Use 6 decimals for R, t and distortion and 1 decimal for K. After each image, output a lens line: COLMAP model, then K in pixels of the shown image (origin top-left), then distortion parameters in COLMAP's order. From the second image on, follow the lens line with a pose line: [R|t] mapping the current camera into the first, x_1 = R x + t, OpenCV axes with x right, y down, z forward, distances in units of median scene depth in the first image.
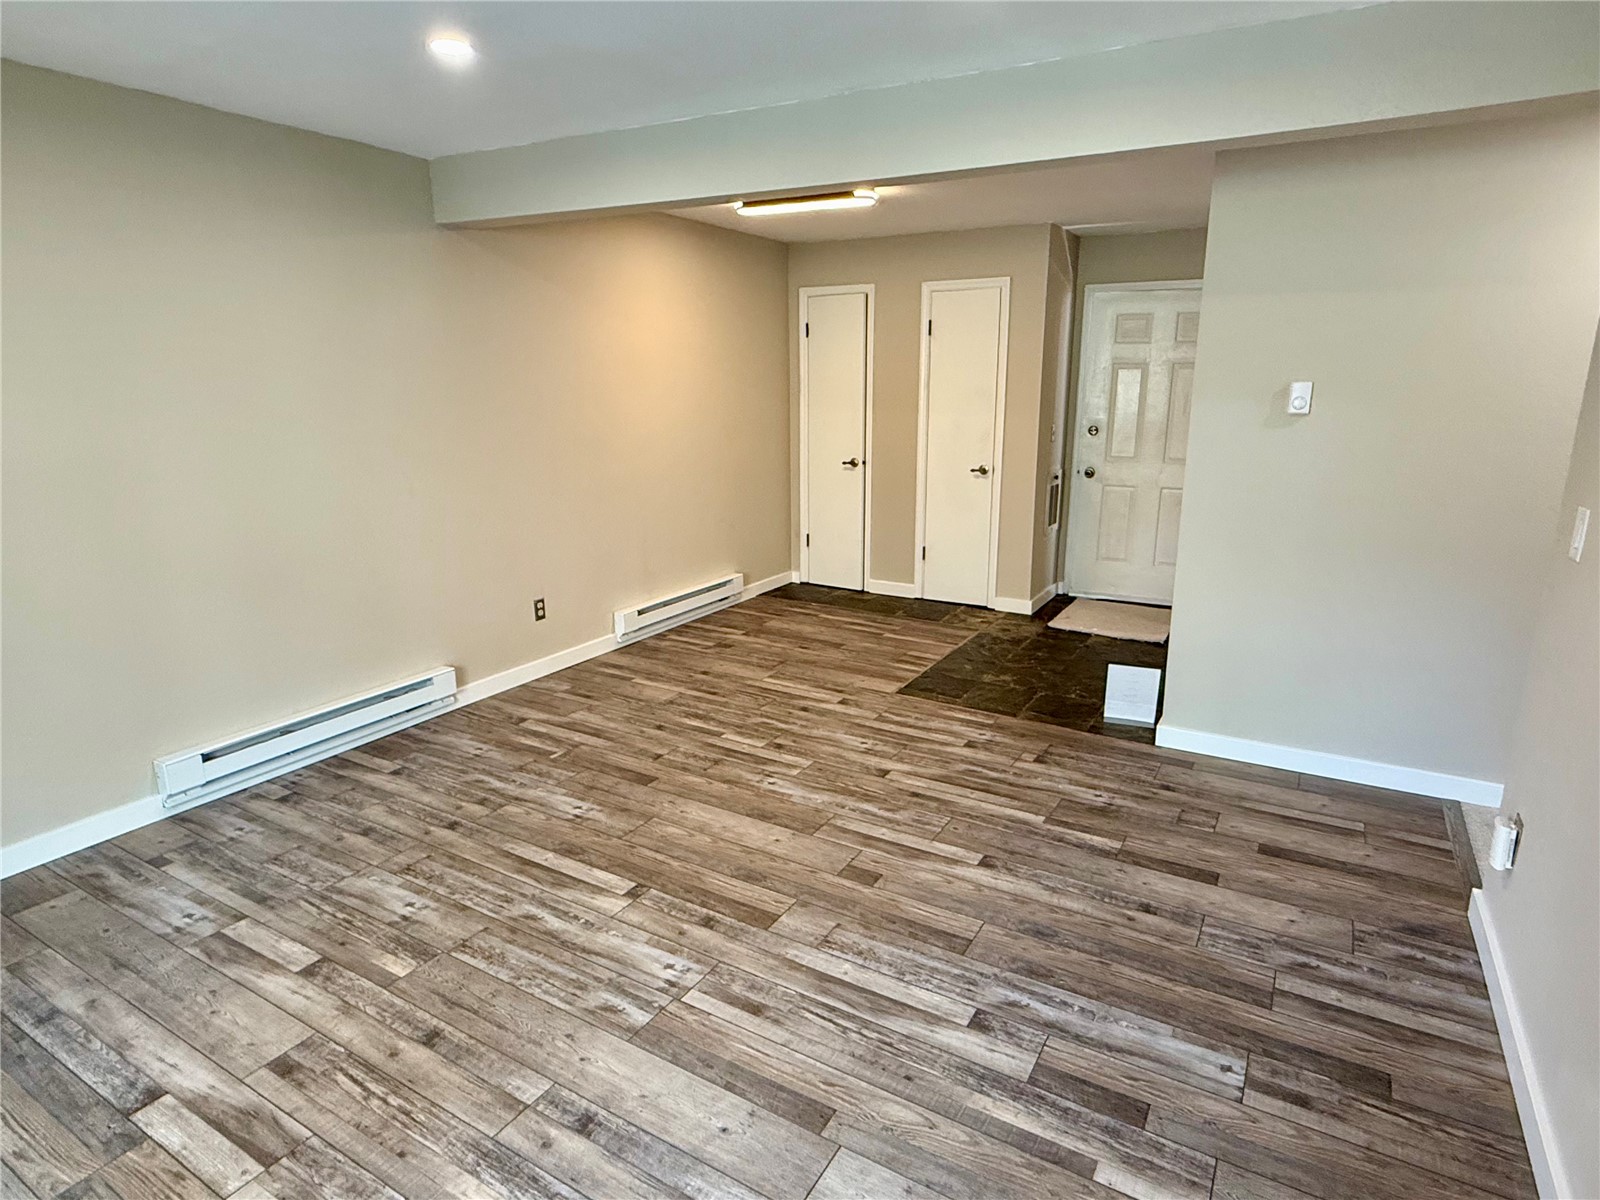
lens RADIAL K [[900.9, 0, 790.6], [0, 900.9, 597.6], [0, 0, 1]] dist [-0.004862, 0.008017]
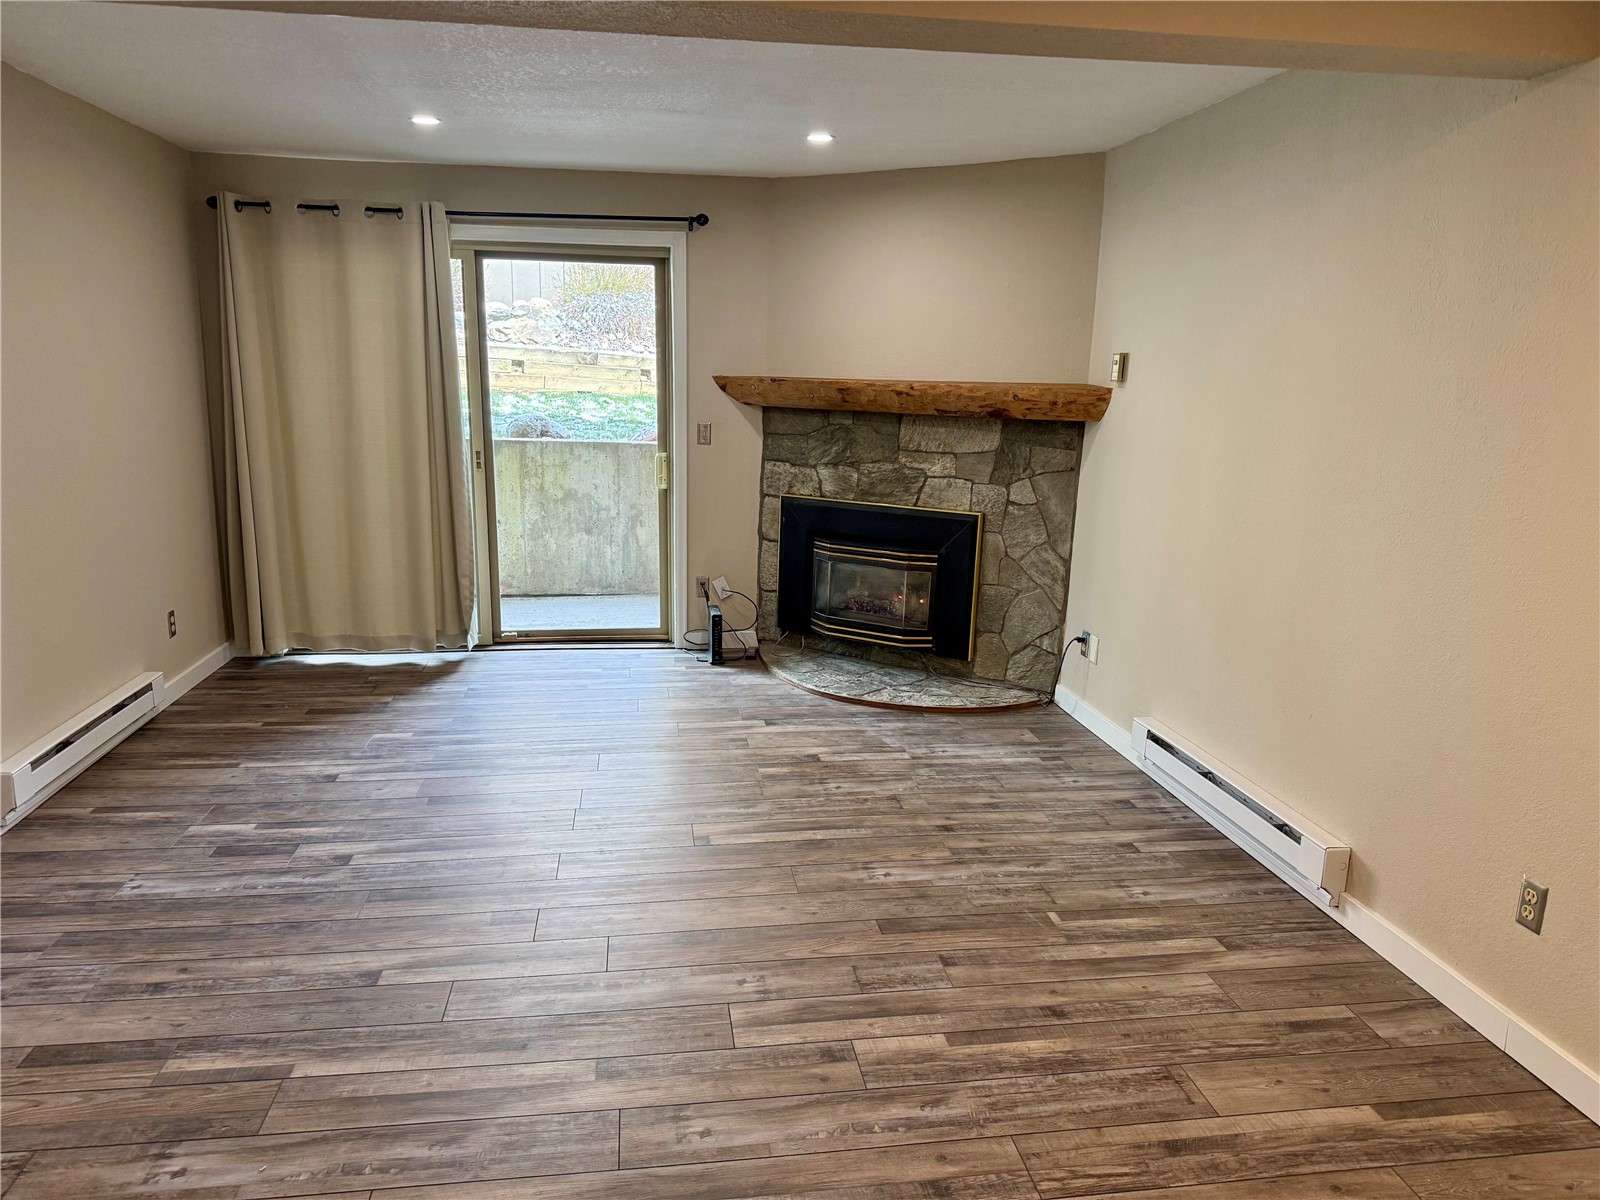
lens RADIAL K [[1121.1, 0, 804.5], [0, 1121.1, 595.4], [0, 0, 1]] dist [0.059834, -0.077635]
pose [[-0.769371, 0.108378, -0.629541, 0.482266], [-0.173053, 0.913291, 0.368718, -0.401190], [0.614915, 0.392625, -0.683904, 1.677808]]
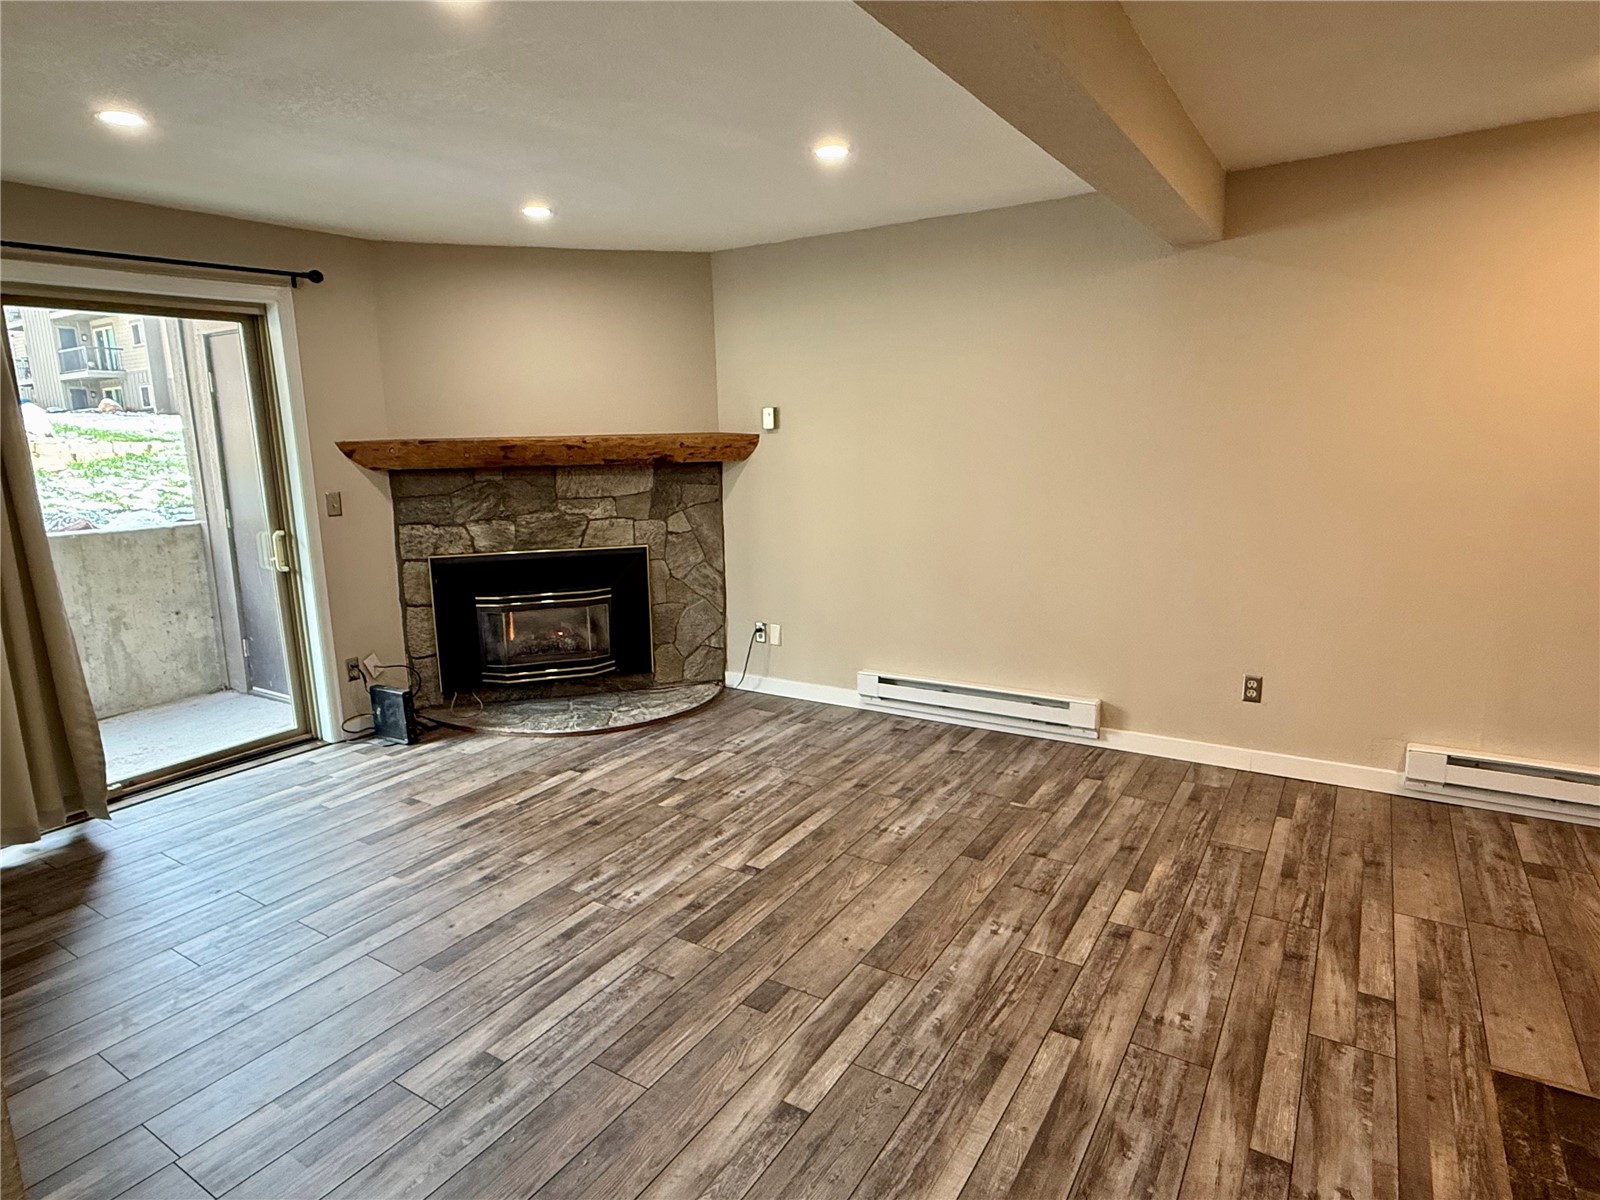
lens RADIAL K [[900.9, 0, 800.7], [0, 900.9, 599.9], [0, 0, 1]] dist [-0.004862, 0.008017]
pose [[-0.020822, 0.189145, -0.981728, 0.775798], [-0.214285, 0.958278, 0.189172, -0.197903], [0.976549, 0.214309, 0.020578, 0.870065]]
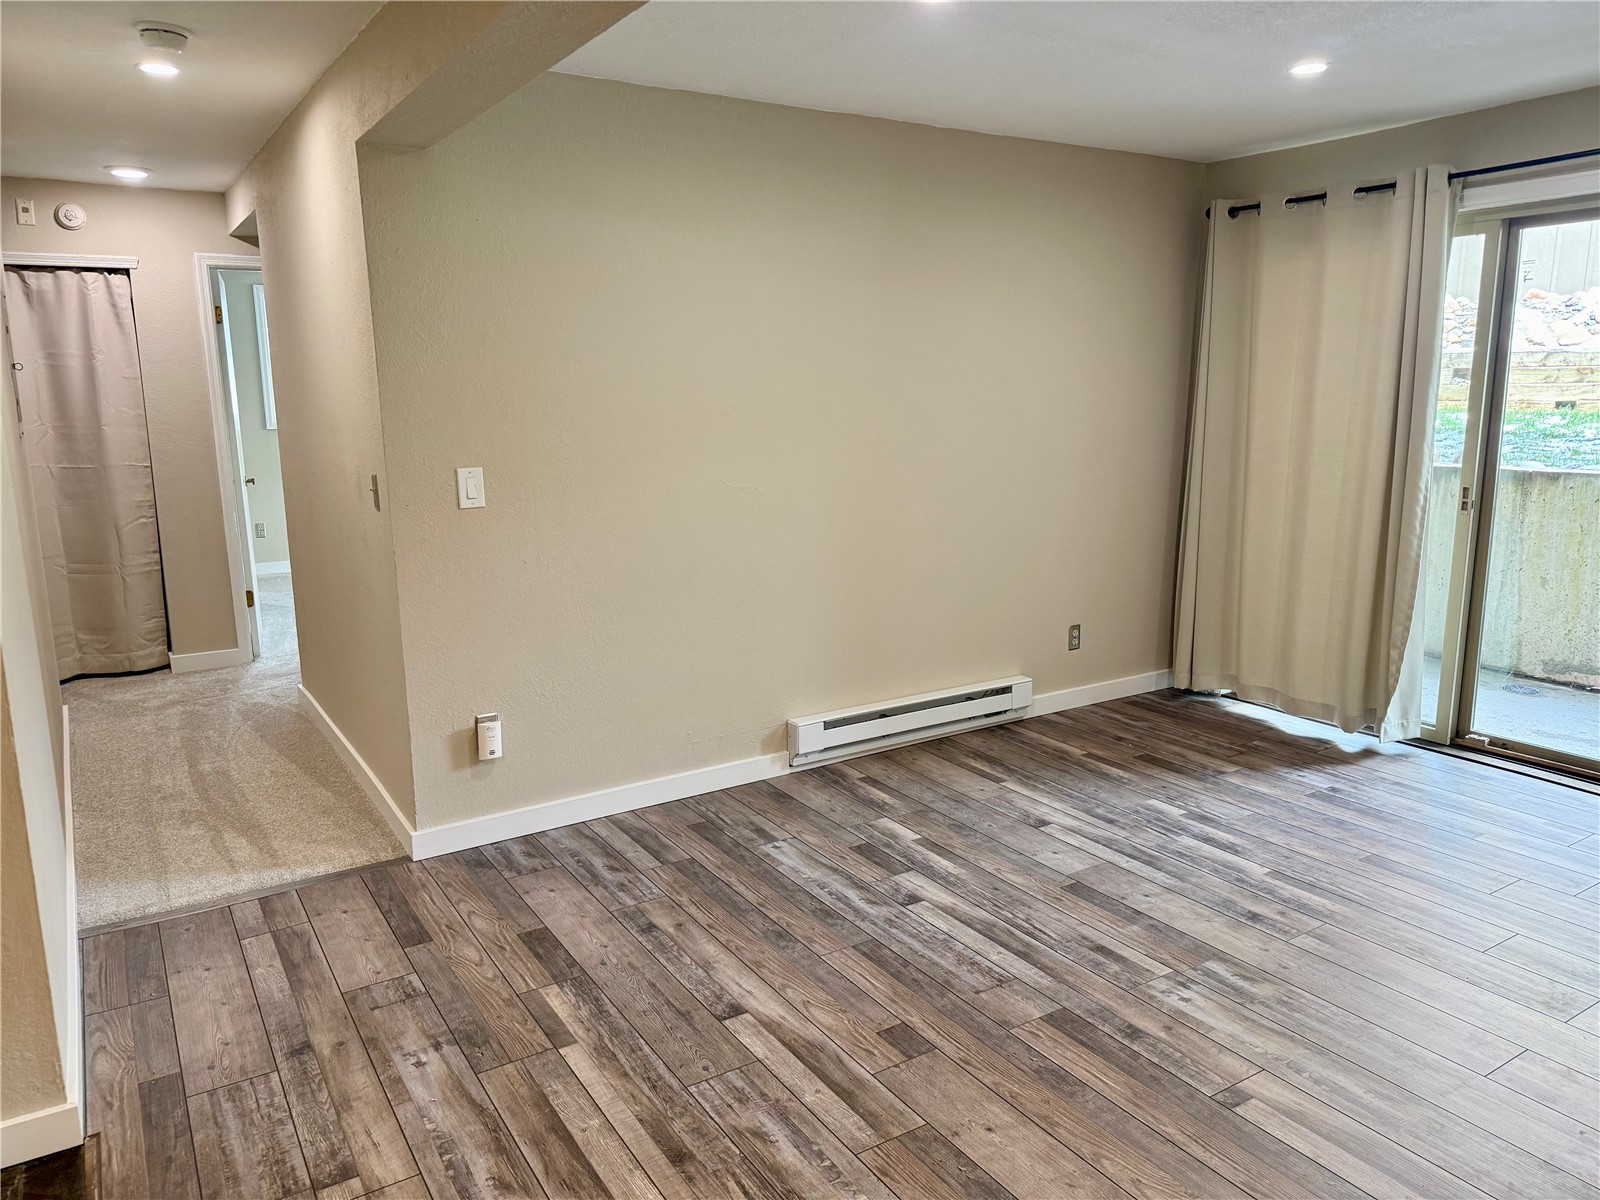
lens RADIAL K [[1121.1, 0, 802.2], [0, 1121.1, 591.1], [0, 0, 1]] dist [0.059834, -0.077635]
pose [[-0.894313, -0.073604, 0.441347, -0.206789], [0.114646, 0.915755, 0.385032, -0.354767], [-0.432505, 0.394938, -0.810533, 1.517512]]
